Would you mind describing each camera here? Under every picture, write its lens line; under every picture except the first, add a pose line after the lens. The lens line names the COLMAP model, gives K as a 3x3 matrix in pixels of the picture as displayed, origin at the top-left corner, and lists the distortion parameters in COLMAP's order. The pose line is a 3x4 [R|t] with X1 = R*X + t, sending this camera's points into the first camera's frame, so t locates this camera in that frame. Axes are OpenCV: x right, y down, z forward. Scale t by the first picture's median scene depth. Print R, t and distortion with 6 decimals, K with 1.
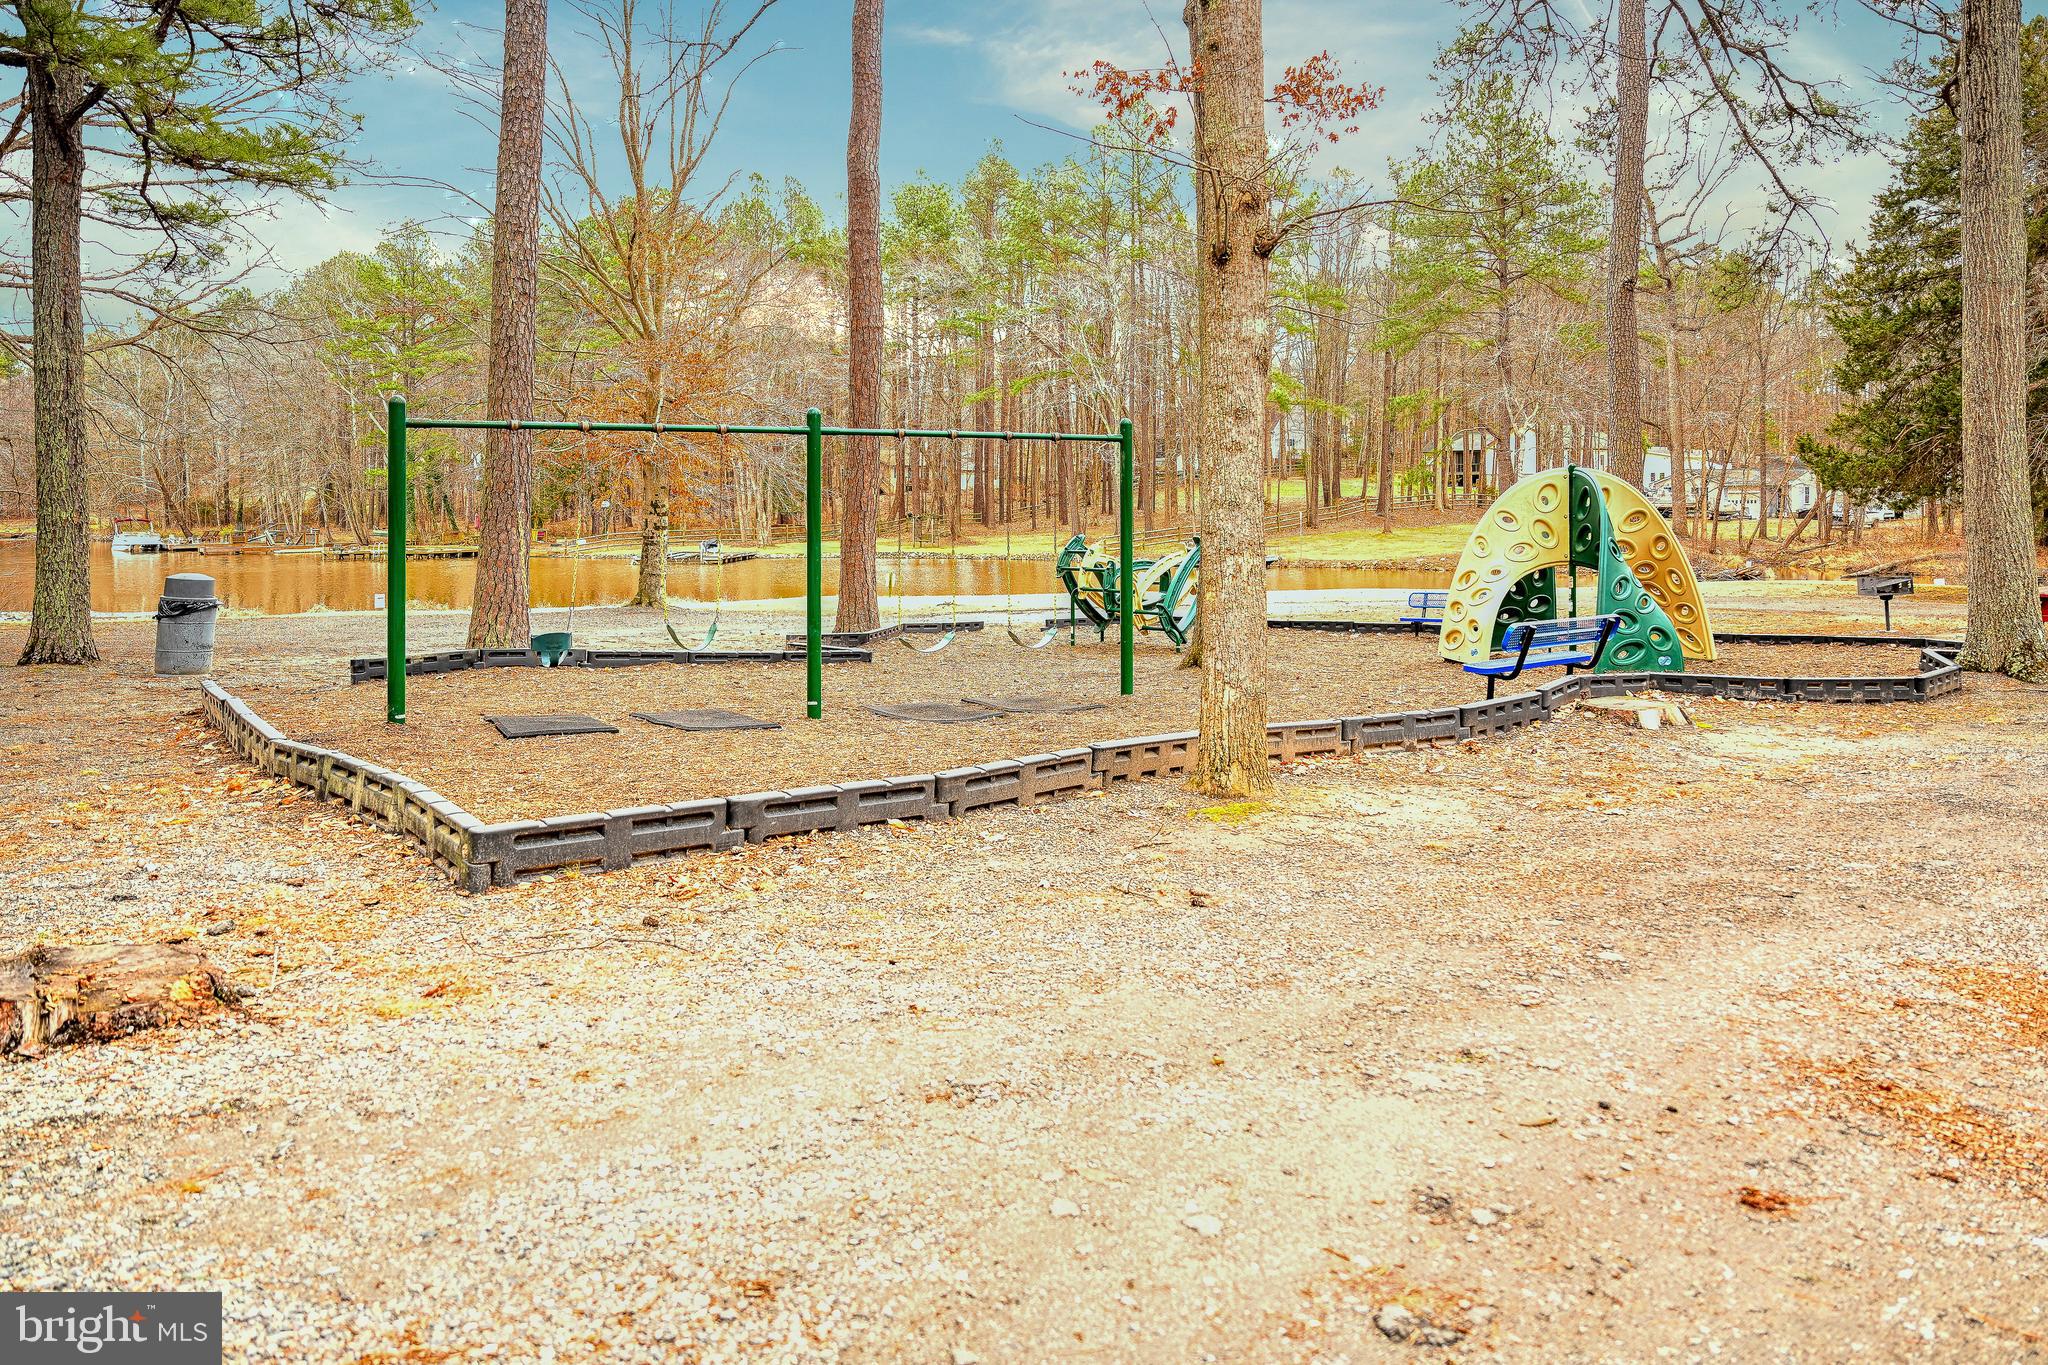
lens RADIAL K [[1443.9, 0, 1024.2], [0, 1443.9, 473.3], [0, 0, 1]] dist [-0.002952, -0.000176]
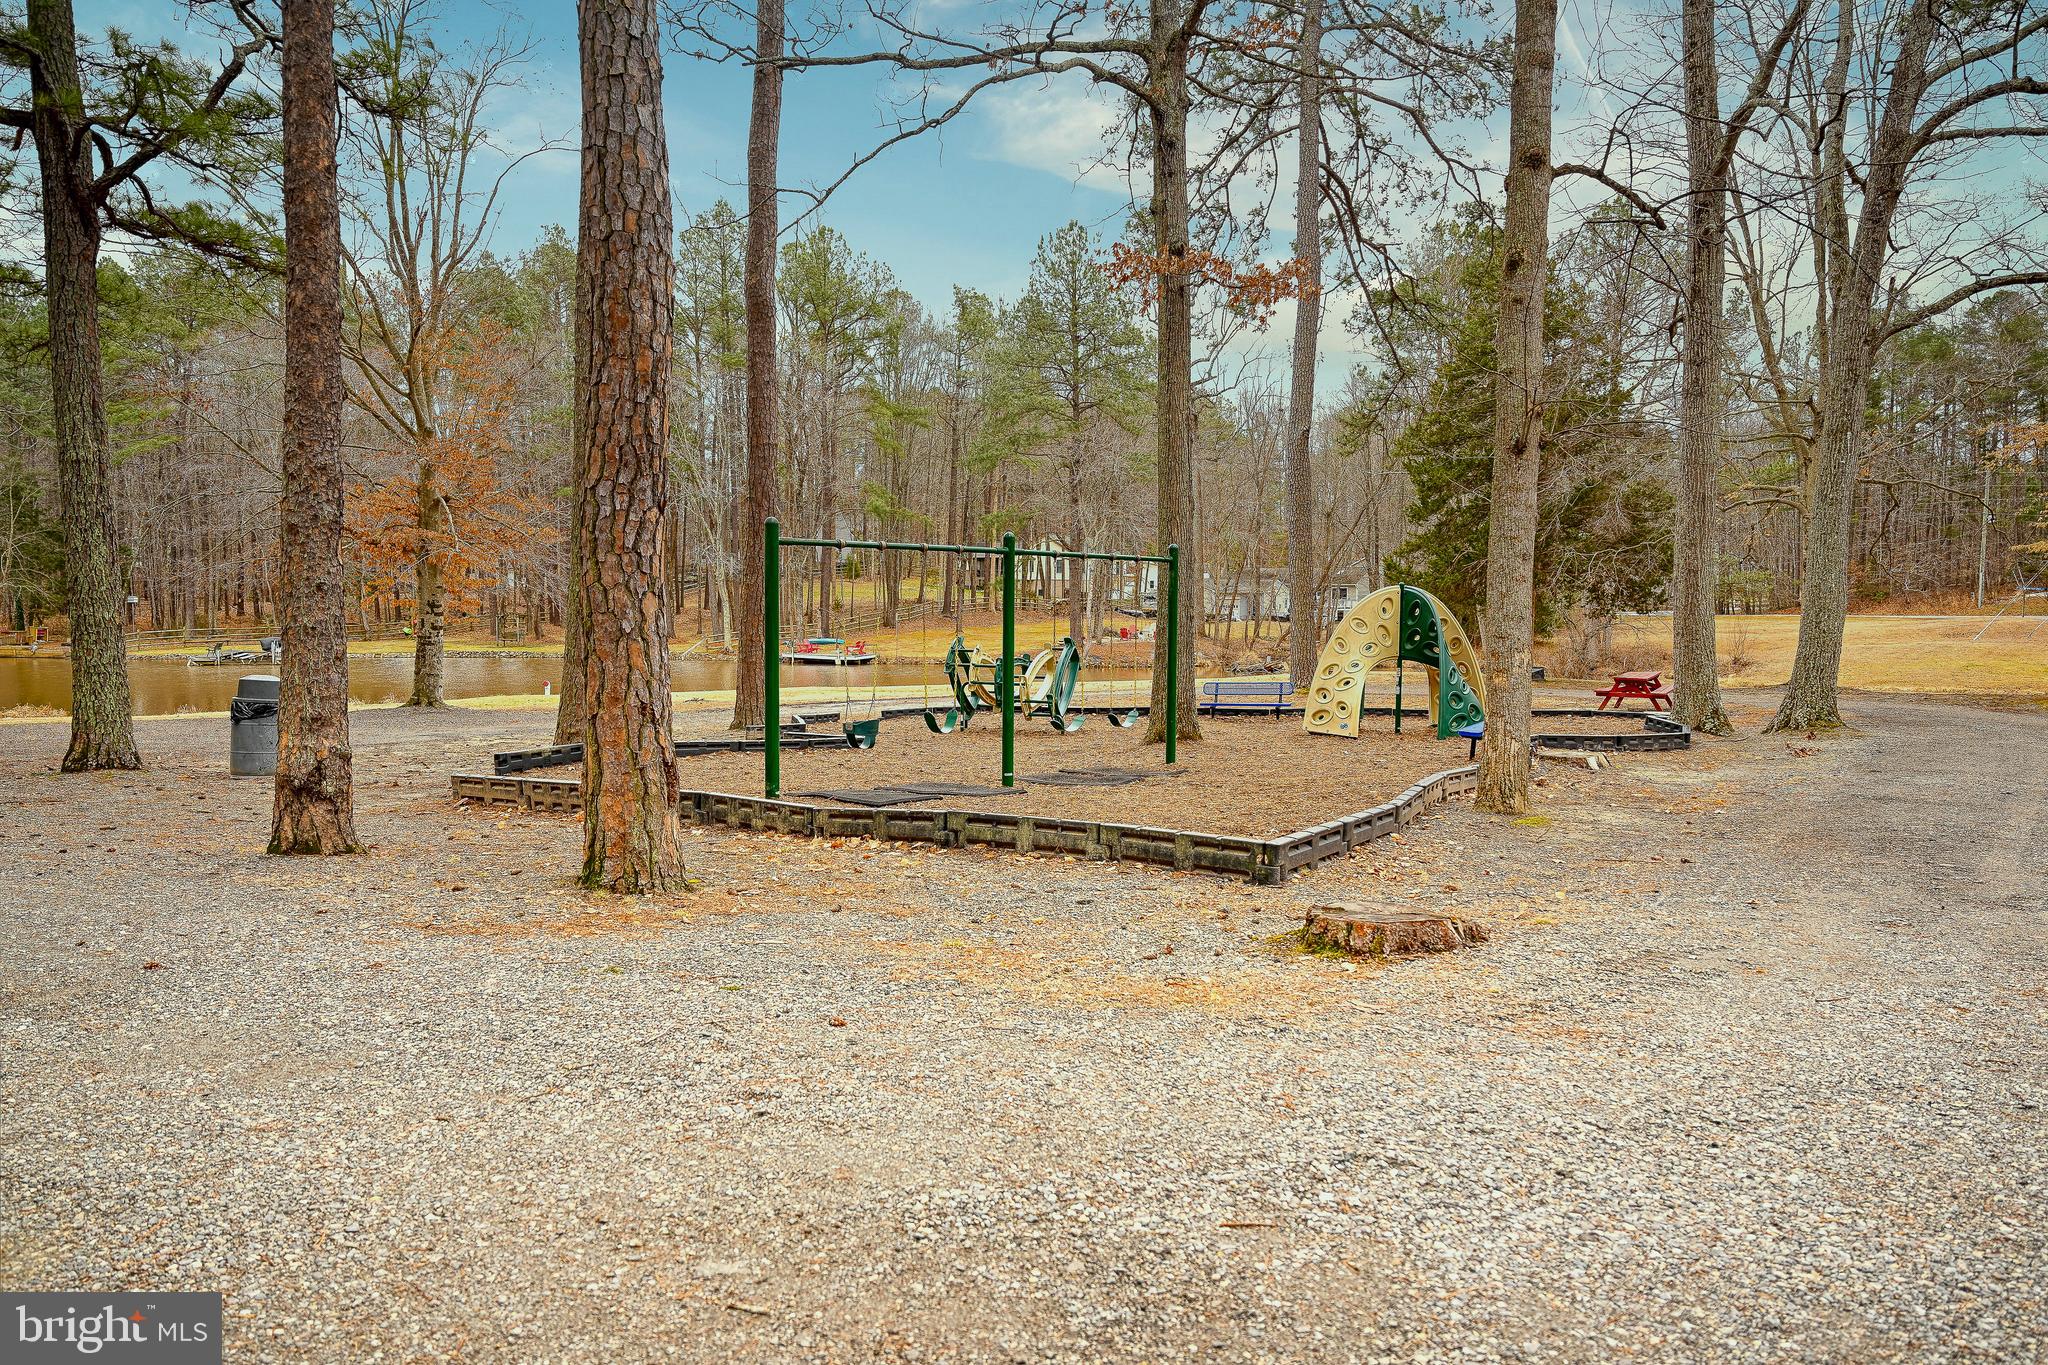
lens RADIAL K [[1389.1, 0, 1024.0], [0, 1389.1, 682.5], [0, 0, 1]] dist [-0.002297, -0.000716]
pose [[0.936484, -0.011034, 0.350537, -0.391639], [-0.016220, 0.997073, 0.074718, -0.005032], [-0.350335, -0.075658, 0.933564, -0.072408]]
